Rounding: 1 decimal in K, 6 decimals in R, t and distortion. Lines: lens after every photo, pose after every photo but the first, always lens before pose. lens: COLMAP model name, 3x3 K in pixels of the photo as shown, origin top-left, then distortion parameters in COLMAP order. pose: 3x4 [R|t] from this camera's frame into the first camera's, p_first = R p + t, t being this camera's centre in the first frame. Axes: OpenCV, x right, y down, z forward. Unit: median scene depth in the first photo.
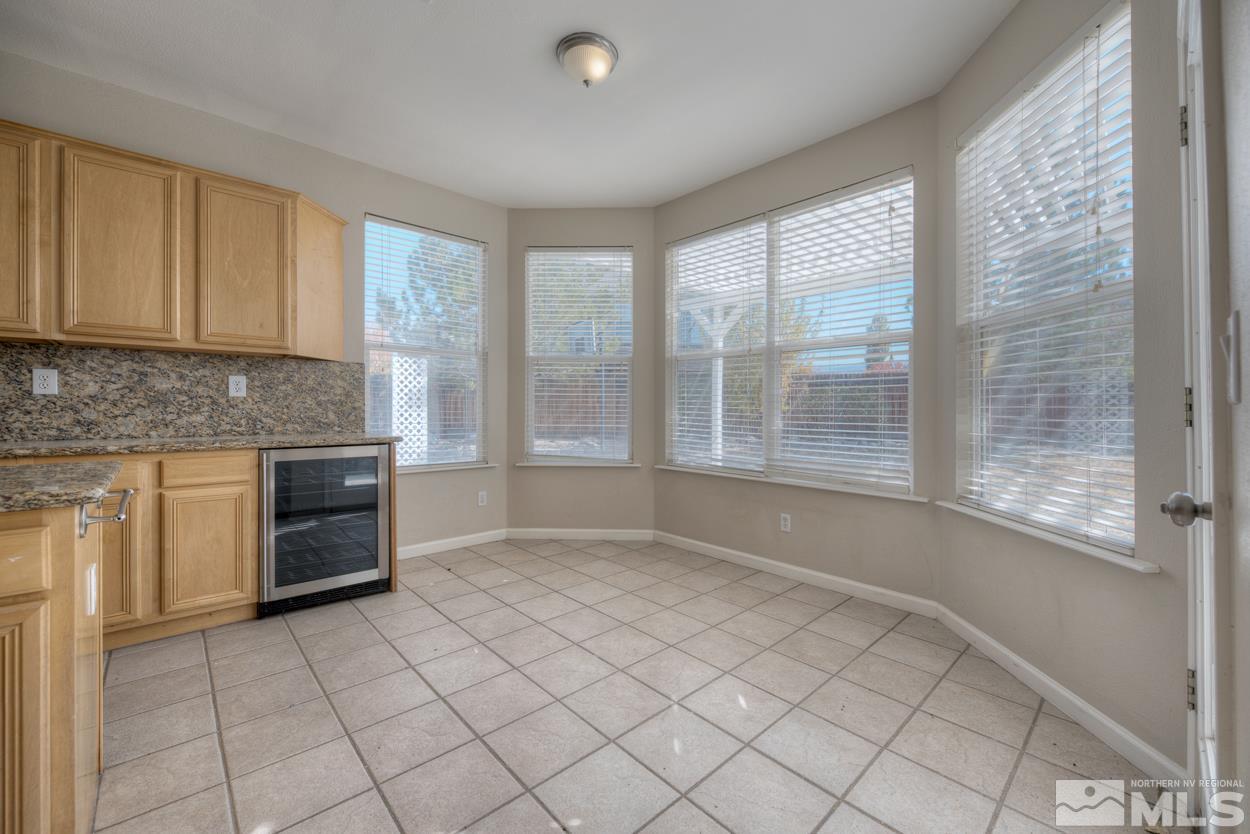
lens RADIAL K [[490.7, 0, 625.8], [0, 490.7, 406.1], [0, 0, 1]] dist [-0.000502, -0.000178]
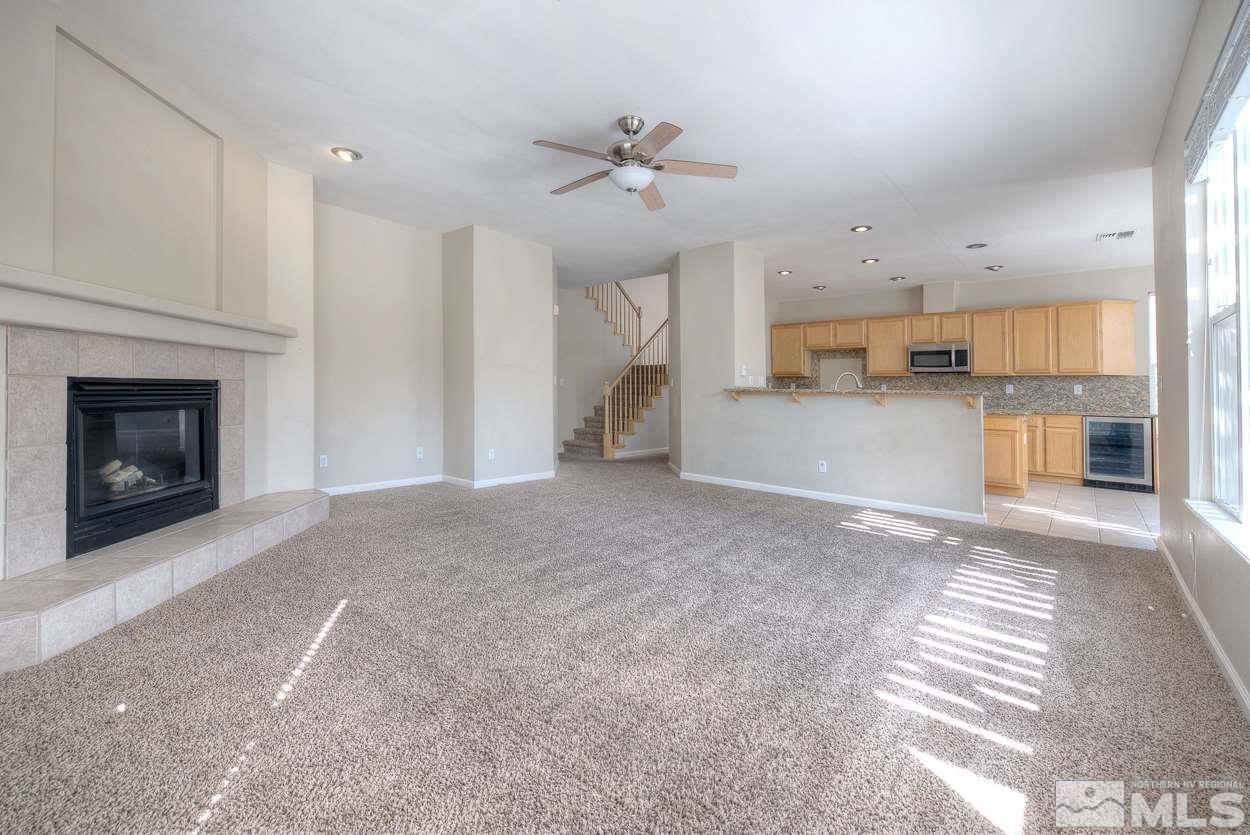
lens RADIAL K [[518.6, 0, 627.9], [0, 518.6, 376.8], [0, 0, 1]] dist [-0.000771, -0.000138]
pose [[0.098041, -0.034947, -0.994569, 1.569621], [-0.012134, 0.999267, -0.036308, 0.014798], [0.995108, 0.015628, 0.097545, -1.472895]]
